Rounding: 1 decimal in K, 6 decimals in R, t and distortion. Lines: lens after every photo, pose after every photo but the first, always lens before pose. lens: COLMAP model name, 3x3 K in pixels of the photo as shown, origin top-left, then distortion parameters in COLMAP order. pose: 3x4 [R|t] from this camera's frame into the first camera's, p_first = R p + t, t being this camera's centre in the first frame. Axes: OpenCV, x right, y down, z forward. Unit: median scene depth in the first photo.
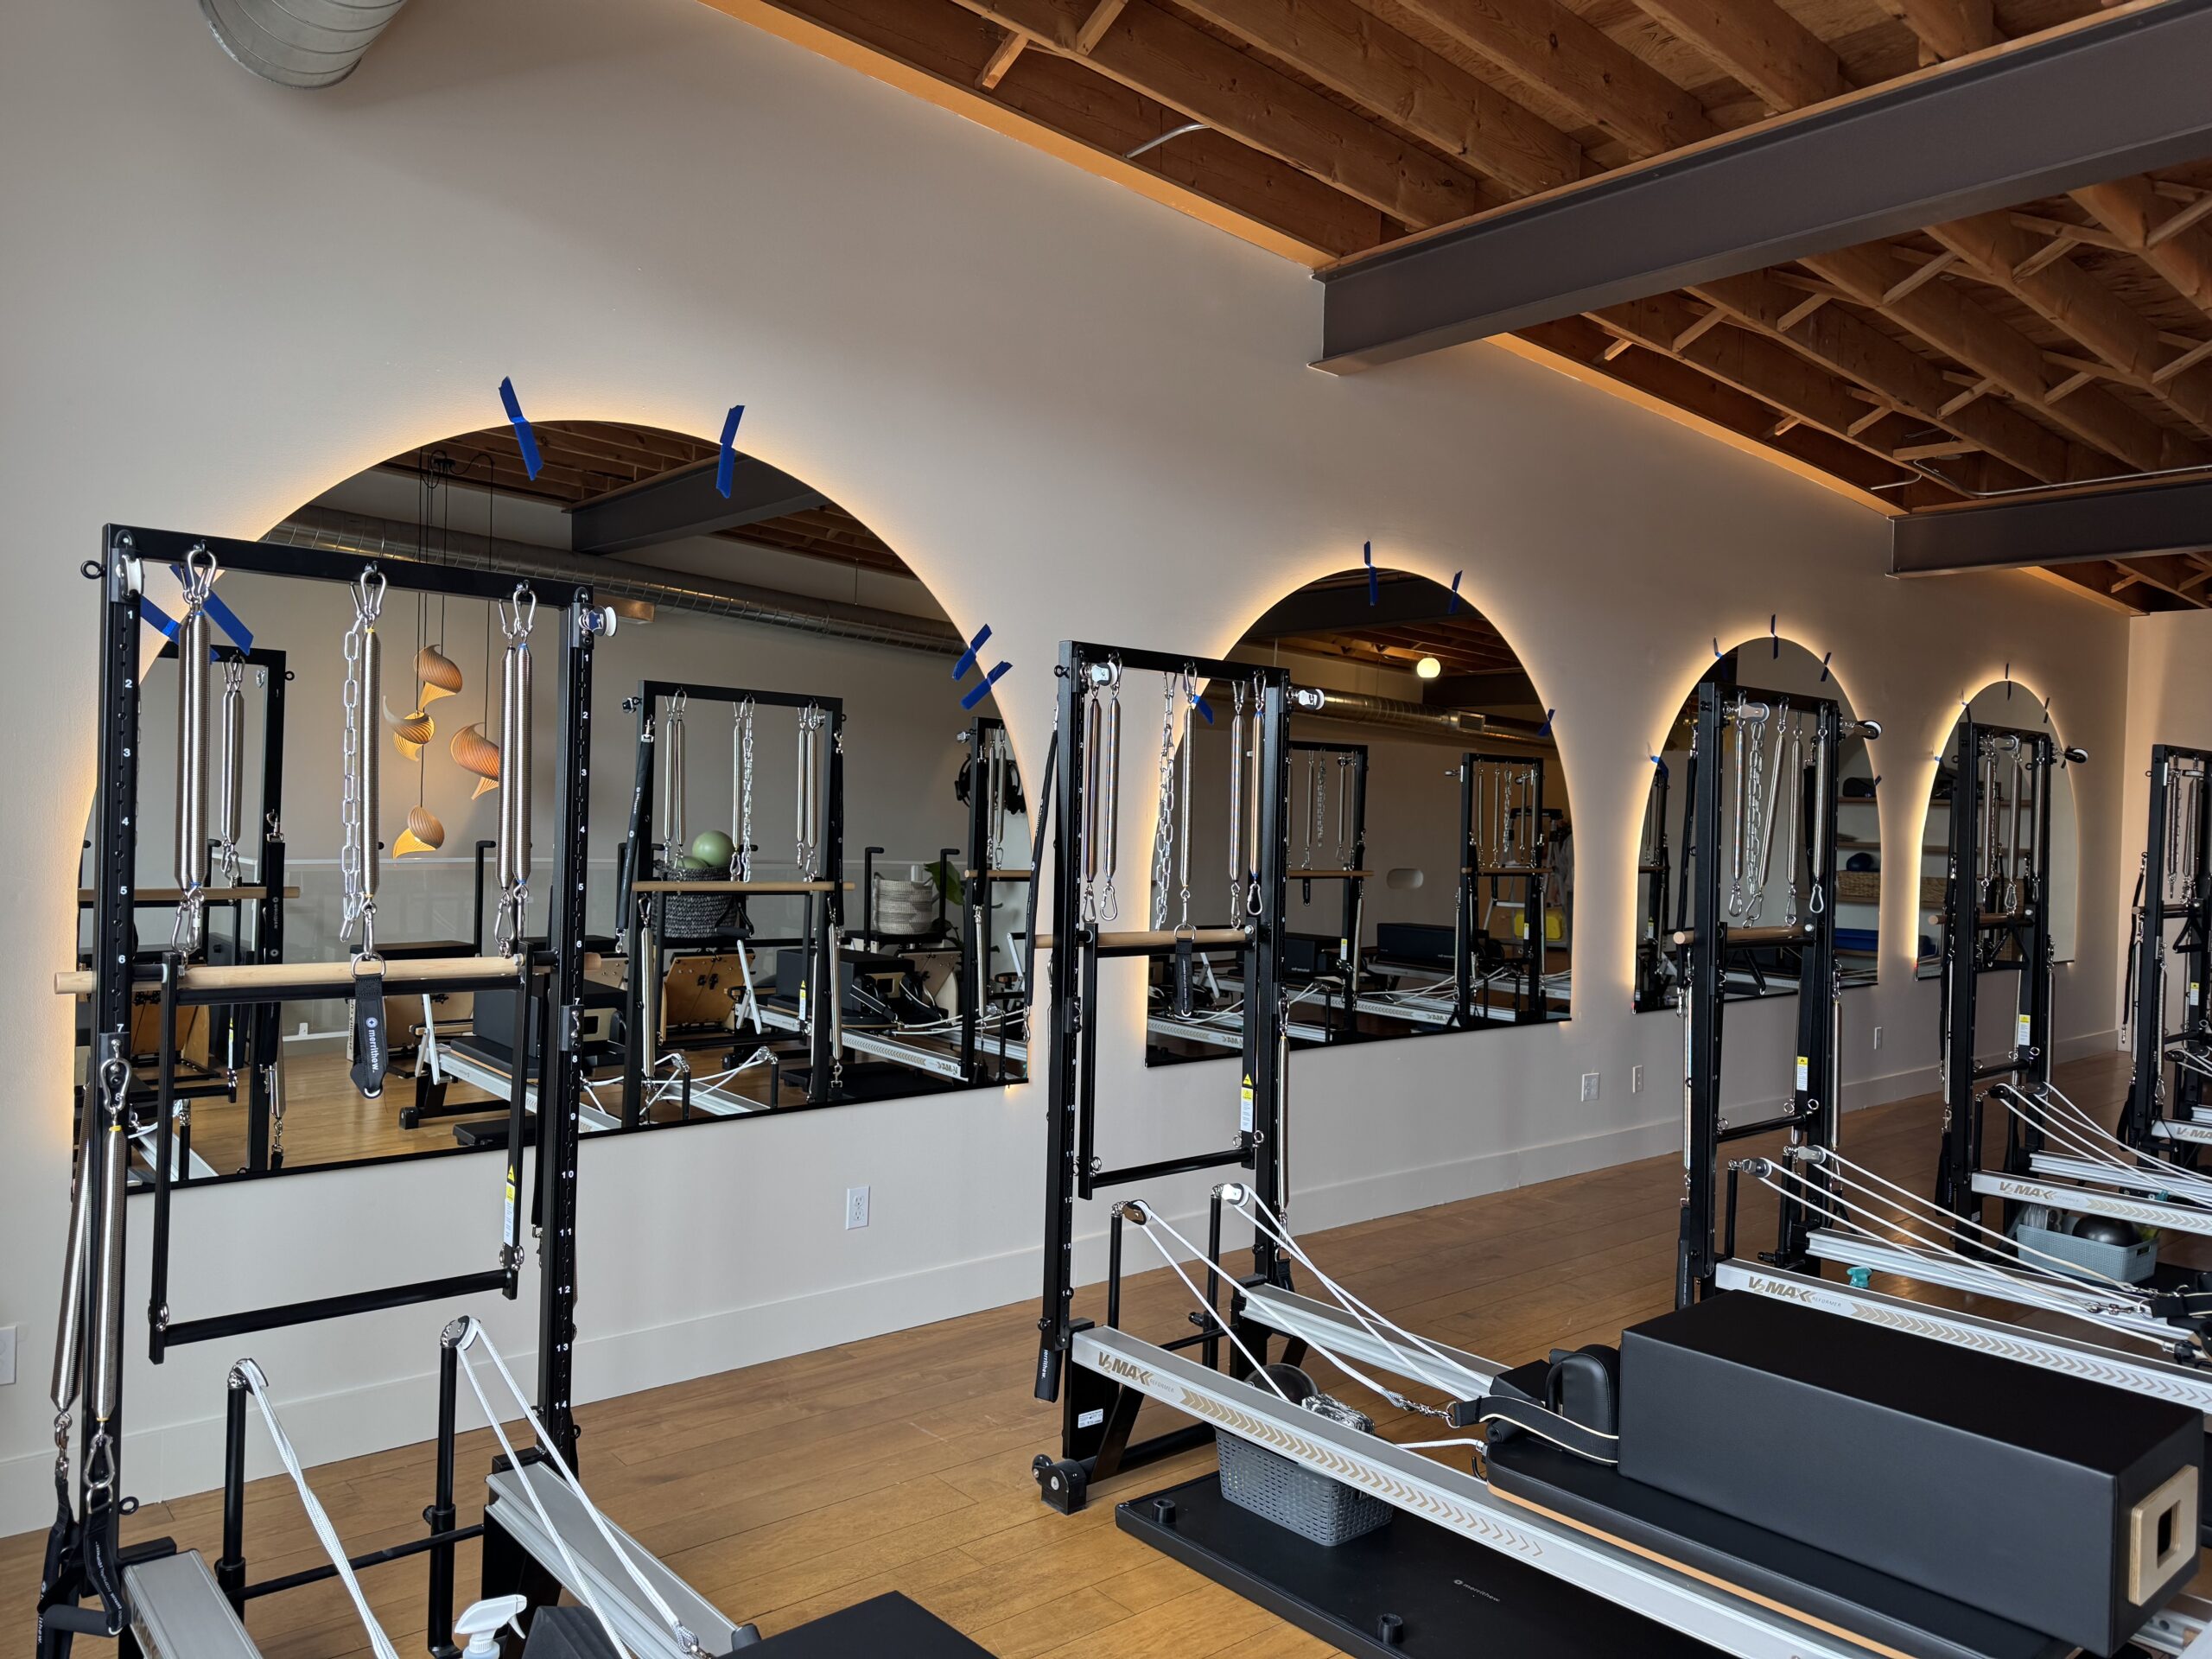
lens RADIAL K [[1475.3, 0, 1106.0], [0, 1475.3, 829.5], [0, 0, 1]] dist [0.085938, -0.084733]
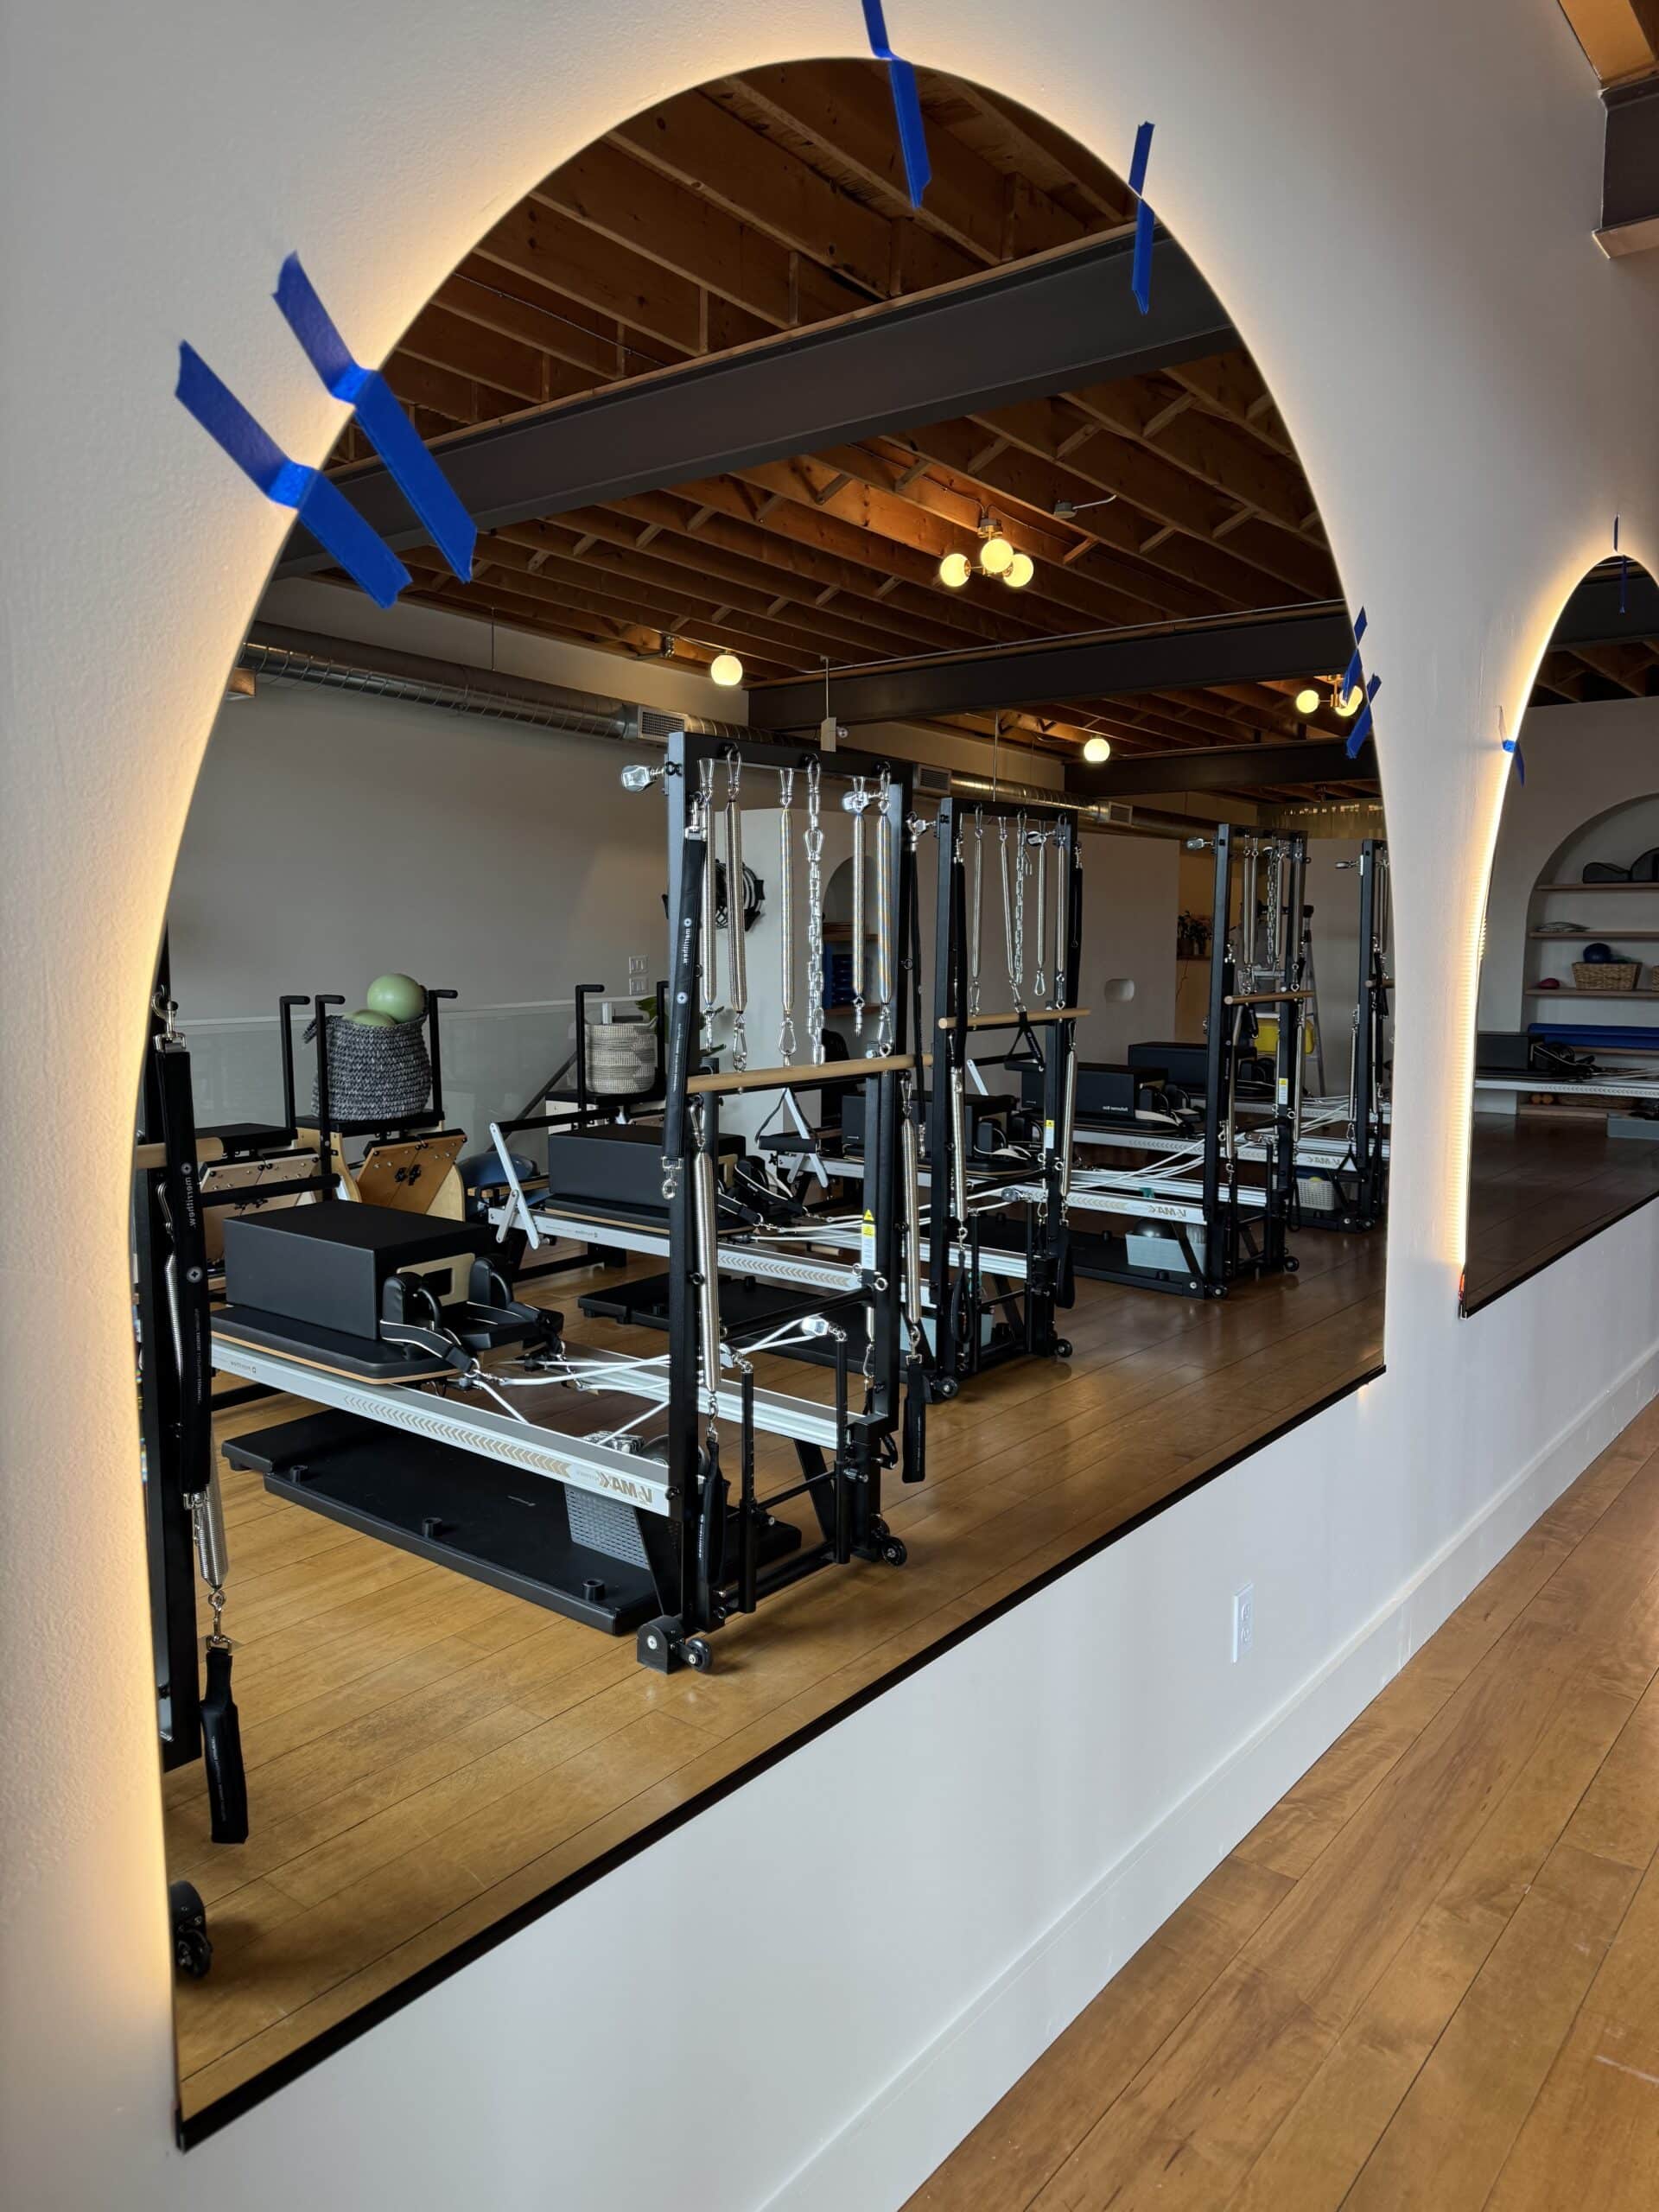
lens RADIAL K [[1475.3, 0, 829.5], [0, 1475.3, 1106.0], [0, 0, 1]] dist [0.085938, -0.084733]
pose [[0.973829, -0.056190, 0.220225, -0.249398], [0.030545, 0.992523, 0.118173, -0.013321], [-0.225218, -0.108353, 0.968265, 0.271019]]
